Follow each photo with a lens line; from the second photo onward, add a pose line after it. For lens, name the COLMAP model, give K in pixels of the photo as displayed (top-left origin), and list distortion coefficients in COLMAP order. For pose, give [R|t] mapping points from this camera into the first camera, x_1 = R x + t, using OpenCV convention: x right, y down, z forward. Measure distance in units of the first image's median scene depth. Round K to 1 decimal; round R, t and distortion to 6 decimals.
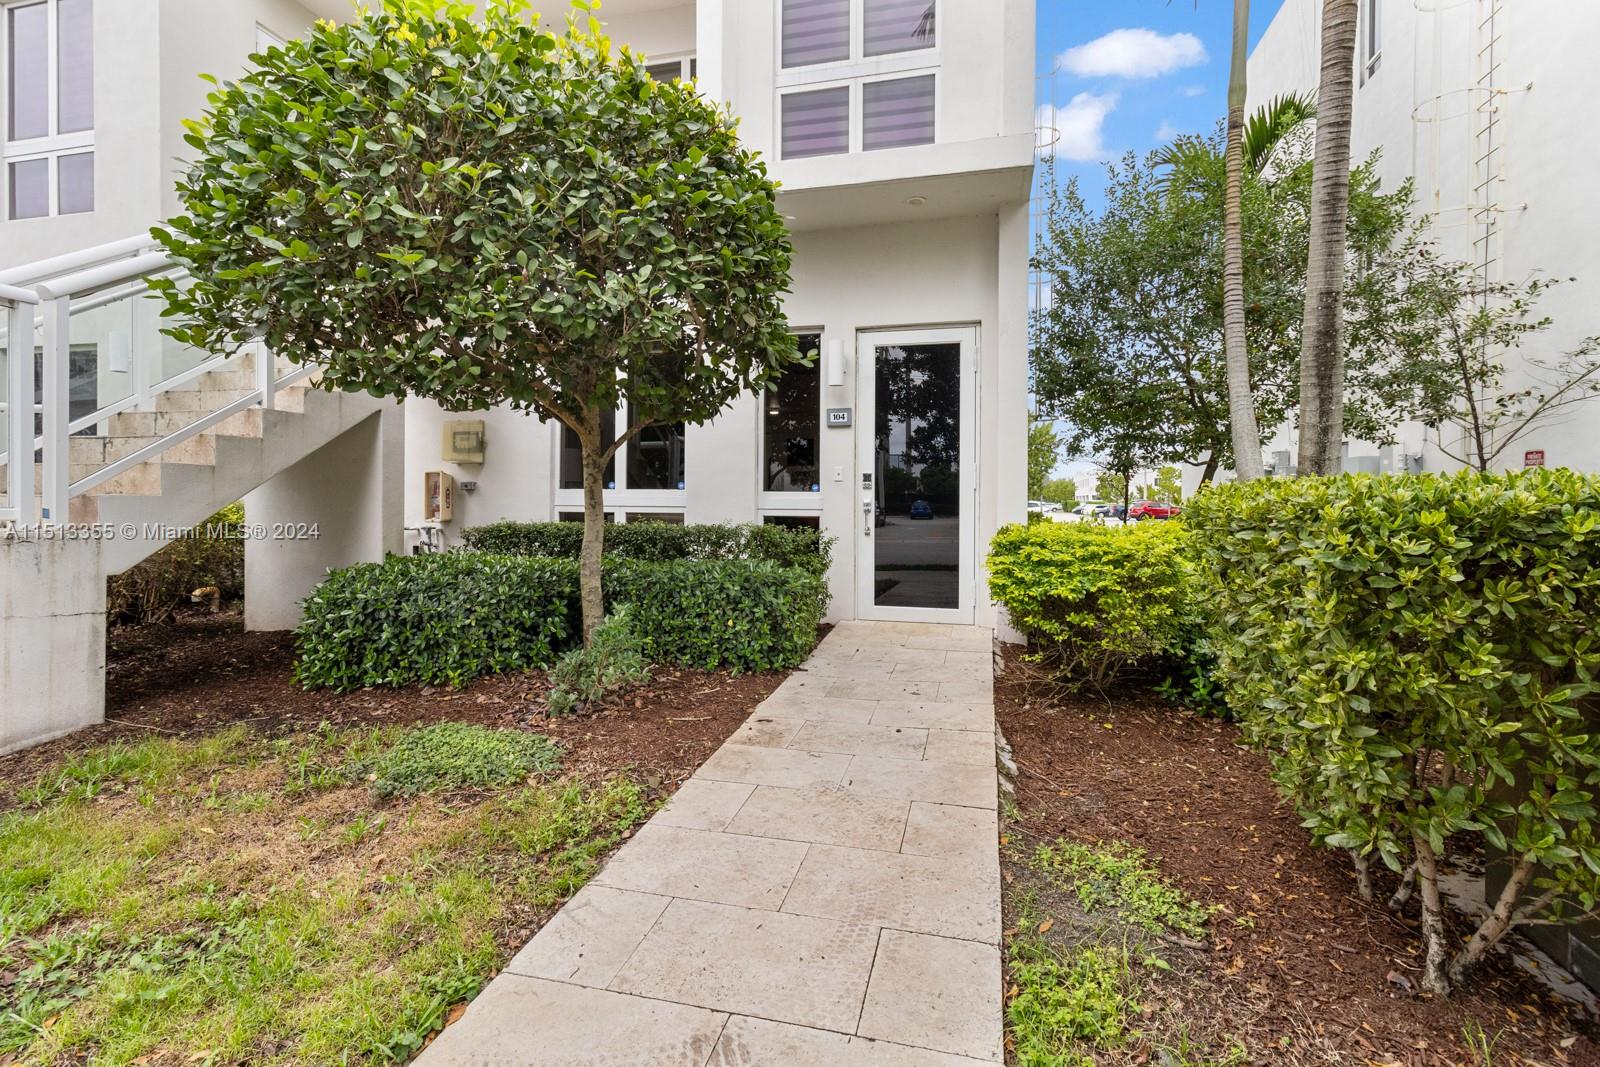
lens RADIAL K [[743.7, 0, 789.6], [0, 743.7, 502.8], [0, 0, 1]] dist [0.002739, 0.001418]
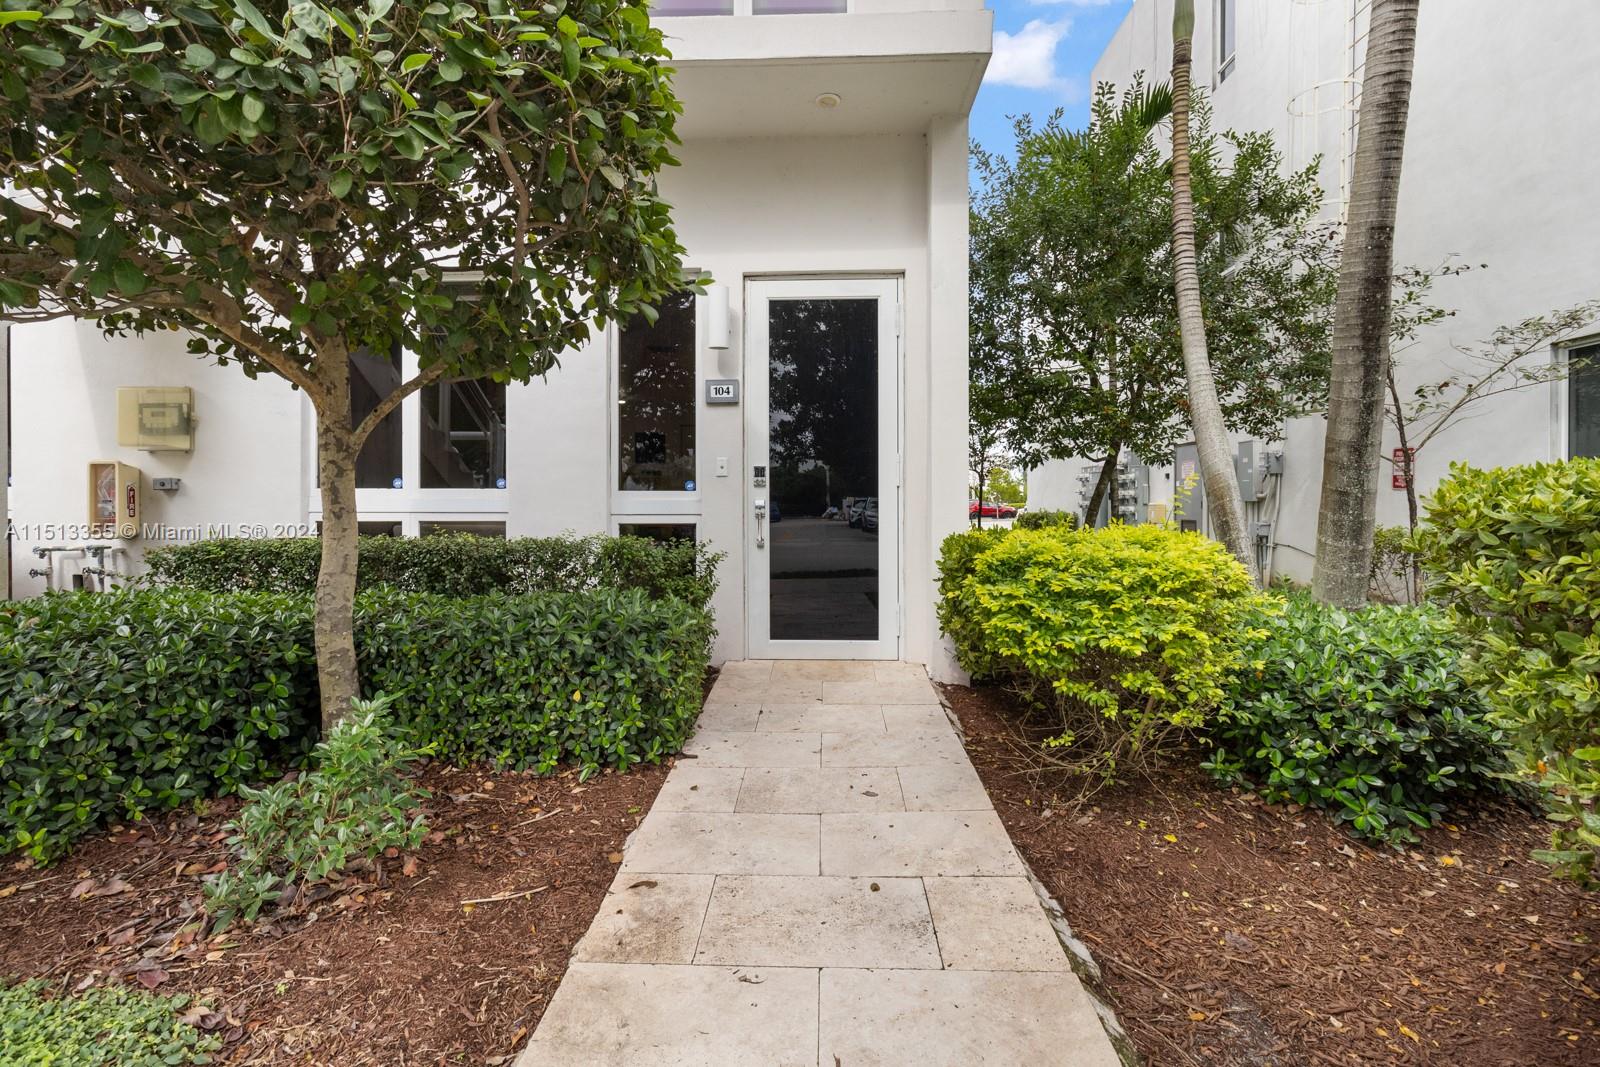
lens RADIAL K [[743.7, 0, 789.6], [0, 743.7, 502.8], [0, 0, 1]] dist [0.002739, 0.001418]
pose [[0.977594, -0.007034, 0.210380, -0.033838], [0.007517, 0.999971, -0.001496, -0.001185], [-0.210363, 0.003044, 0.977619, 0.333076]]
